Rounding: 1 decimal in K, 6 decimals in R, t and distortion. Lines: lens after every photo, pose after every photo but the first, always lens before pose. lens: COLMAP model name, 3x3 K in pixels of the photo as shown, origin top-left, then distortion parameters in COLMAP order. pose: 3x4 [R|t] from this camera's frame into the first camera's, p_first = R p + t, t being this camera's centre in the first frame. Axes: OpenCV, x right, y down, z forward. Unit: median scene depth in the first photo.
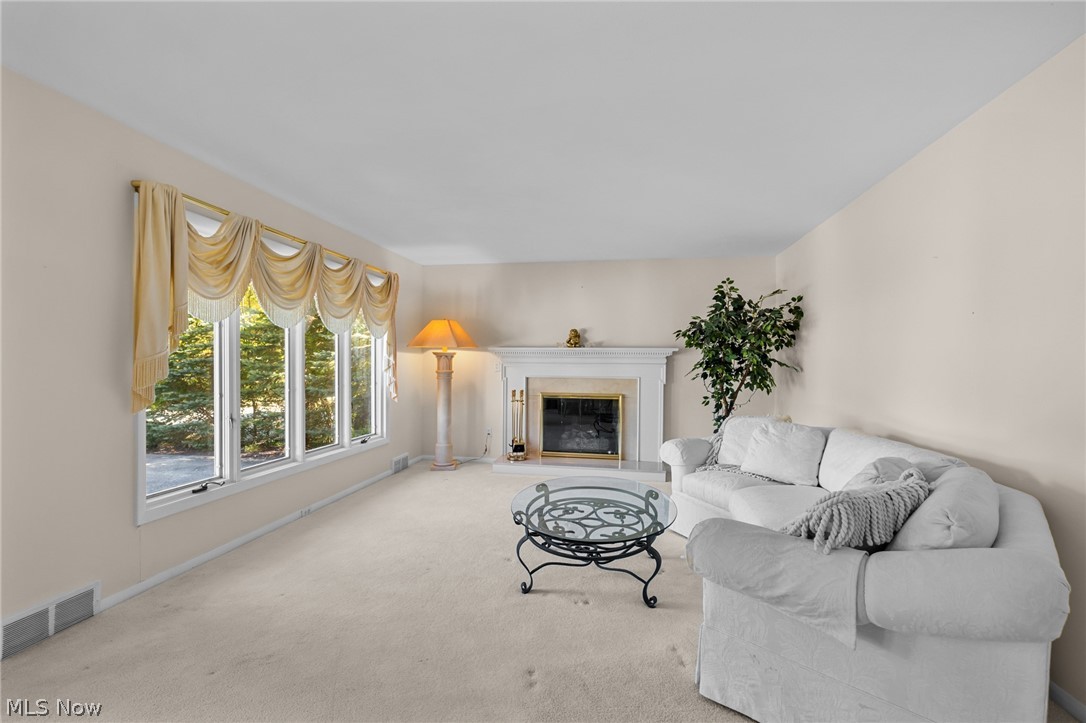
lens RADIAL K [[464.6, 0, 536.0], [0, 464.6, 364.8], [0, 0, 1]] dist [-0.003305, -0.000036]
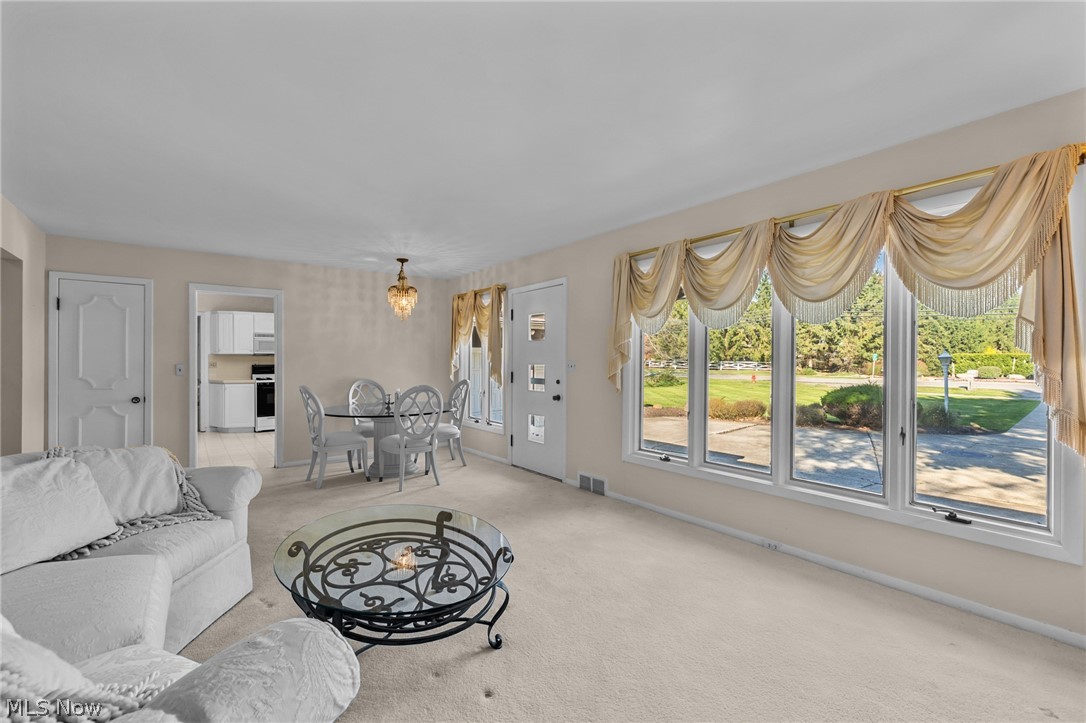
lens RADIAL K [[464.6, 0, 536.4], [0, 464.6, 360.8], [0, 0, 1]] dist [-0.003305, -0.000036]
pose [[-0.669483, -0.006061, -0.742802, 0.528004], [-0.007235, 0.999972, -0.001638, -0.006989], [0.742792, 0.004278, -0.669509, 1.656780]]
